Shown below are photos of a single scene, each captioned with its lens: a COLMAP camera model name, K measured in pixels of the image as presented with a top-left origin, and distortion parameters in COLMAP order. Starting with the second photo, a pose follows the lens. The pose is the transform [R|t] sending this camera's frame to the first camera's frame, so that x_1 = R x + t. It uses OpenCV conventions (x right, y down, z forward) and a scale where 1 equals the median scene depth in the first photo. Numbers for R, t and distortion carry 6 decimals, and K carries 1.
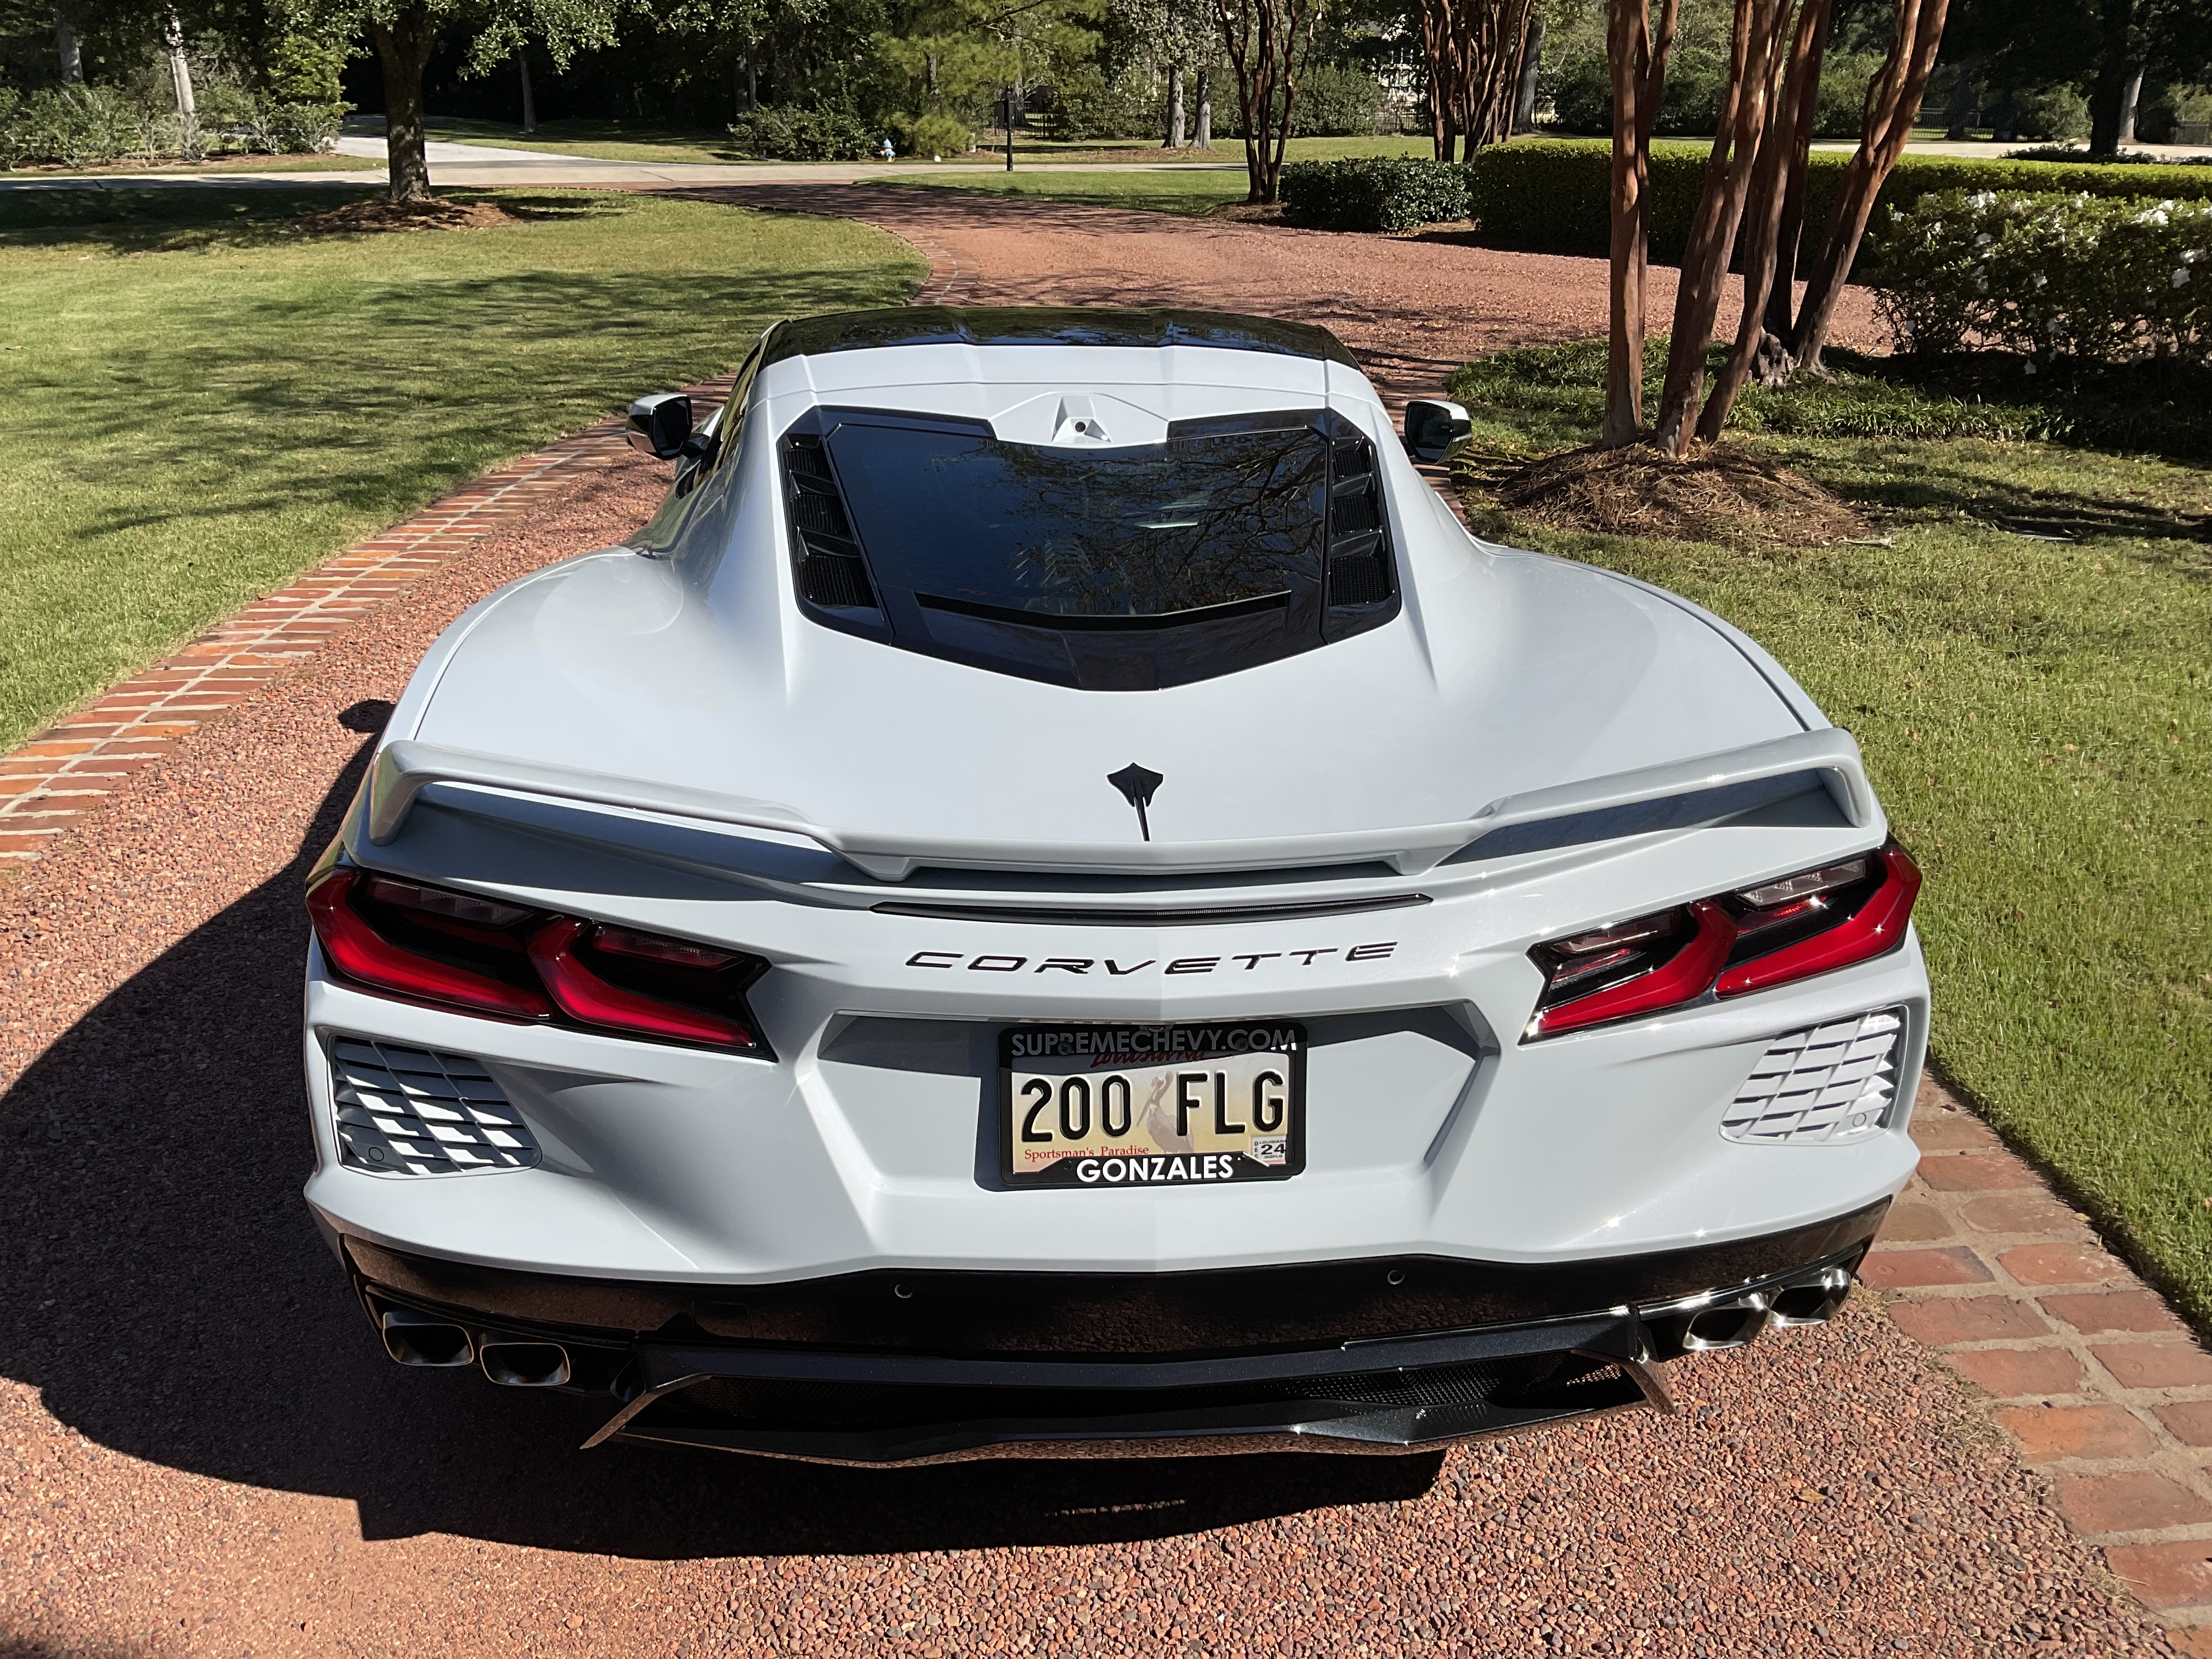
lens RADIAL K [[1866.5, 0, 1107.3], [0, 1866.5, 822.2], [0, 0, 1]] dist [0.055713, -0.117152]
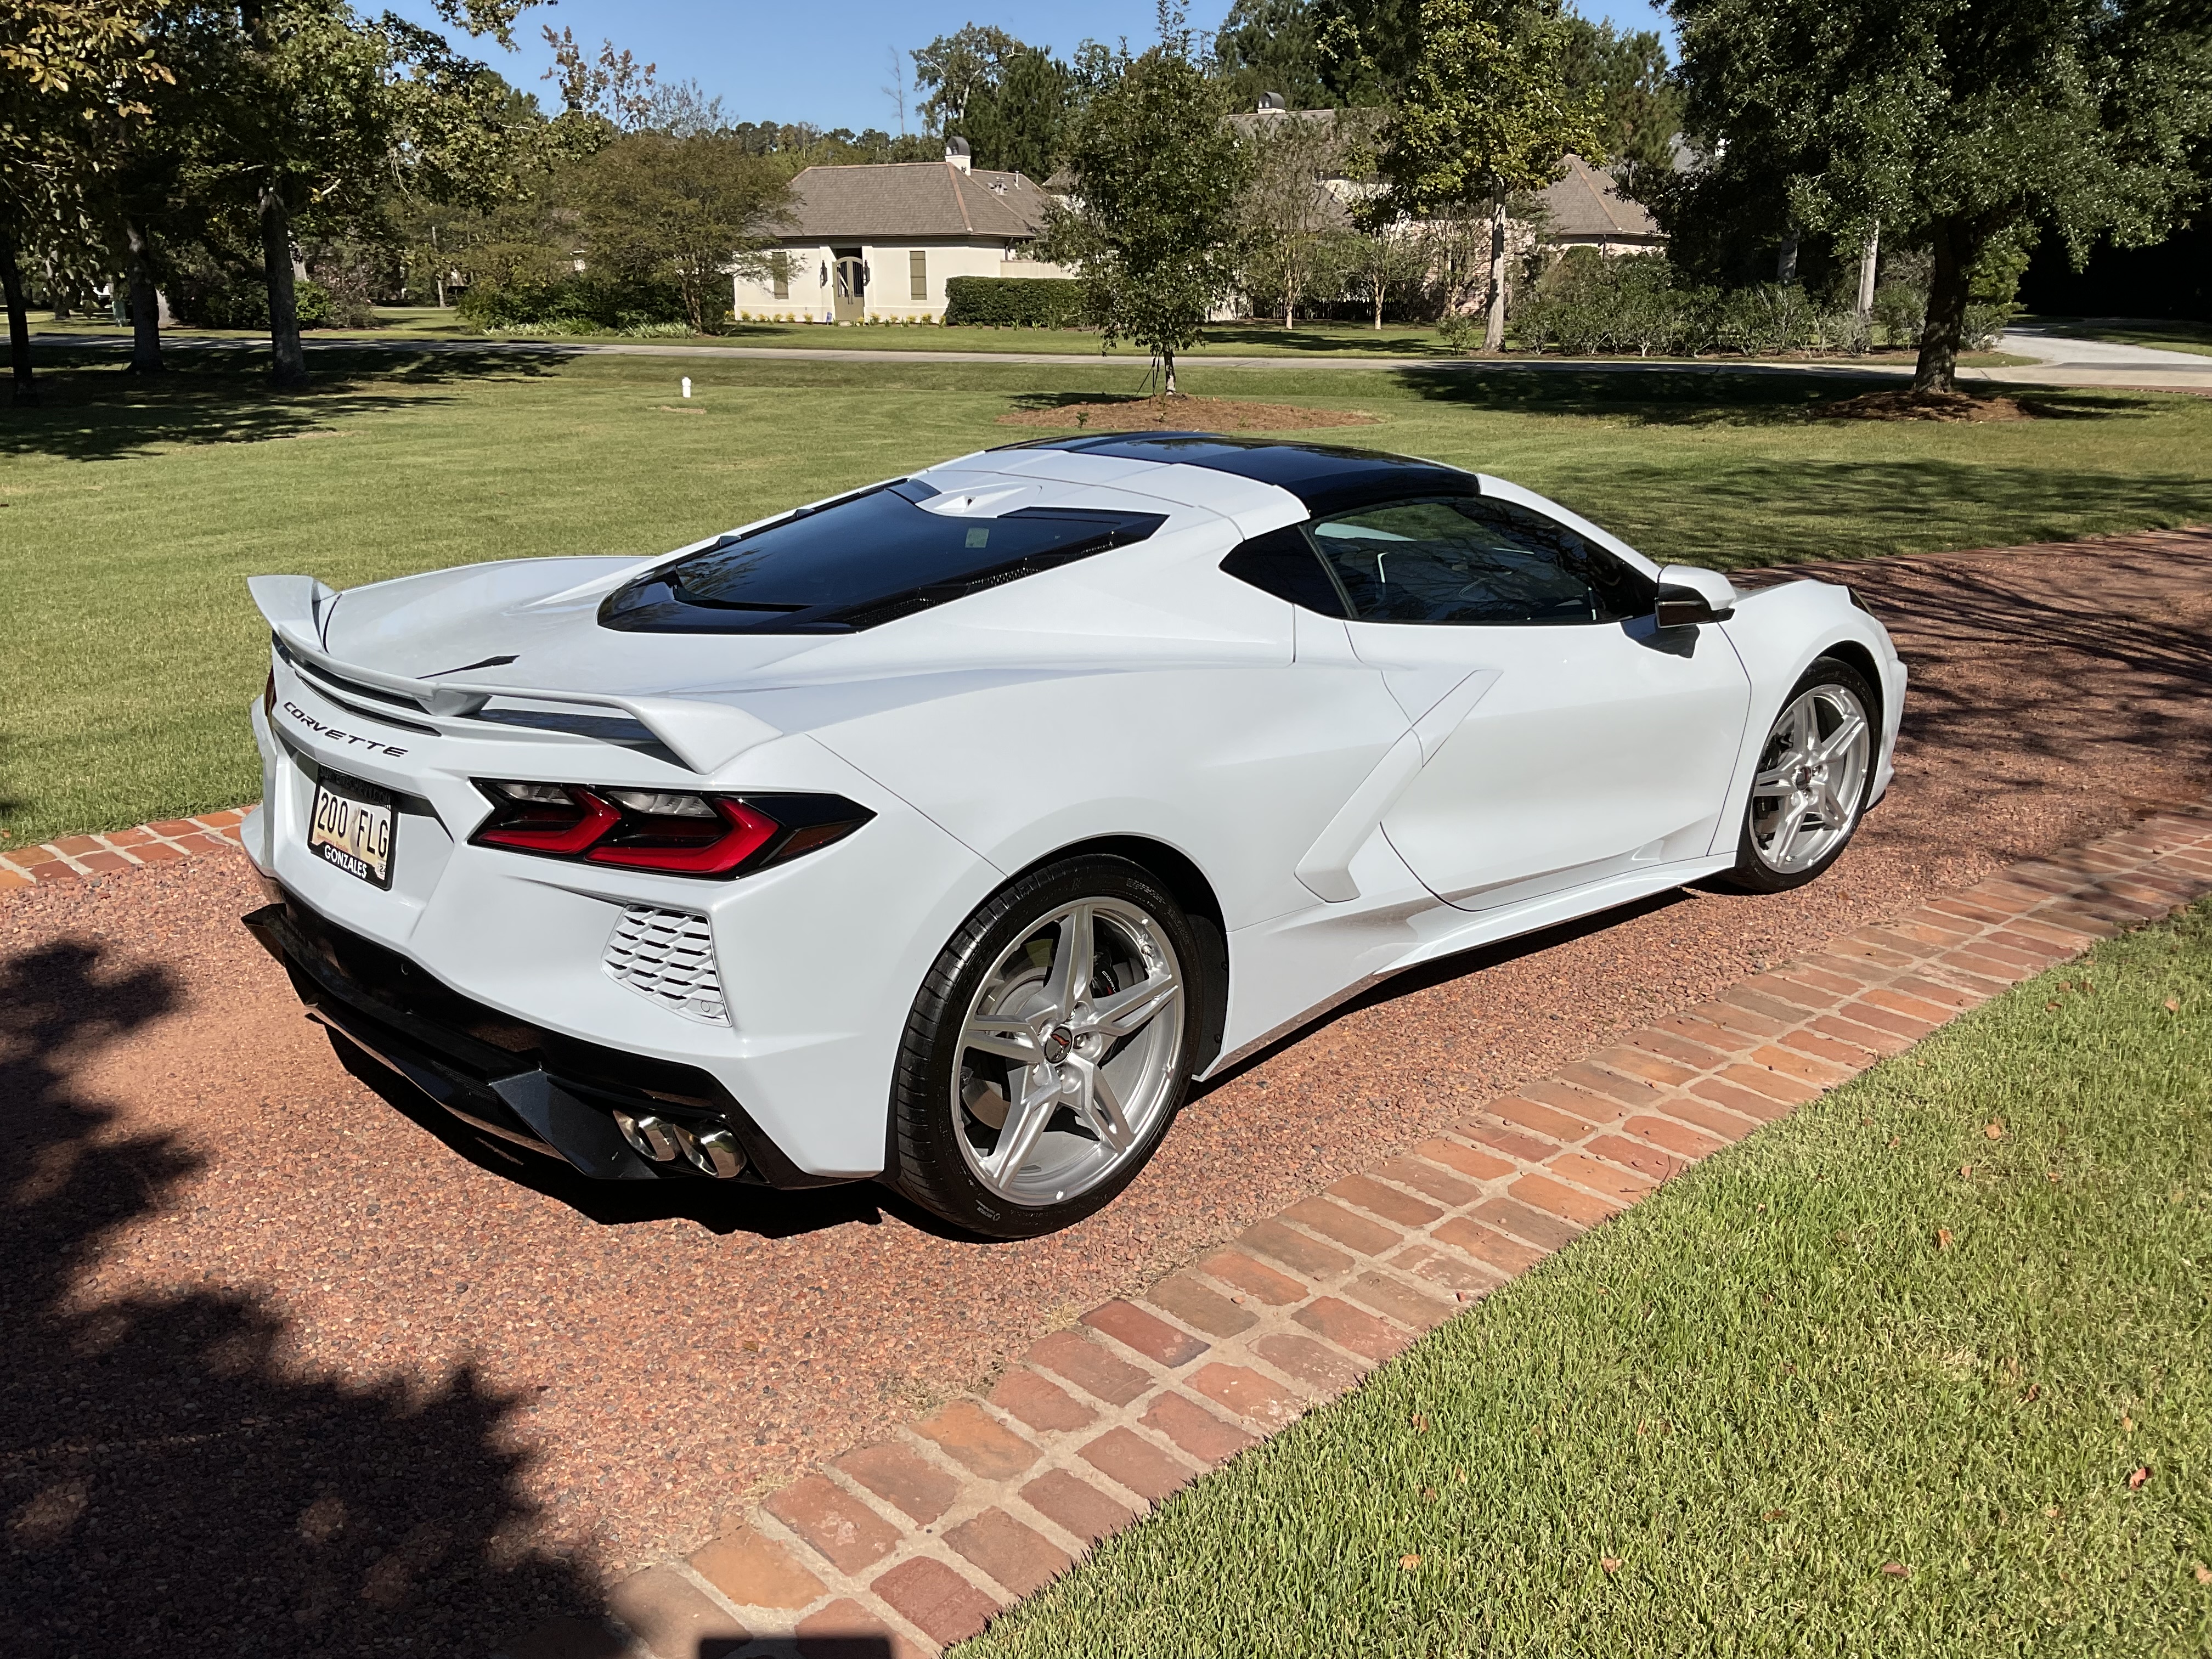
lens RADIAL K [[1866.5, 0, 1115.3], [0, 1866.5, 827.8], [0, 0, 1]] dist [0.055713, -0.117152]
pose [[0.628739, 0.211072, -0.748422, 0.168804], [-0.281638, 0.958924, 0.033838, -0.009771], [0.724822, 0.189509, 0.662359, 0.034726]]
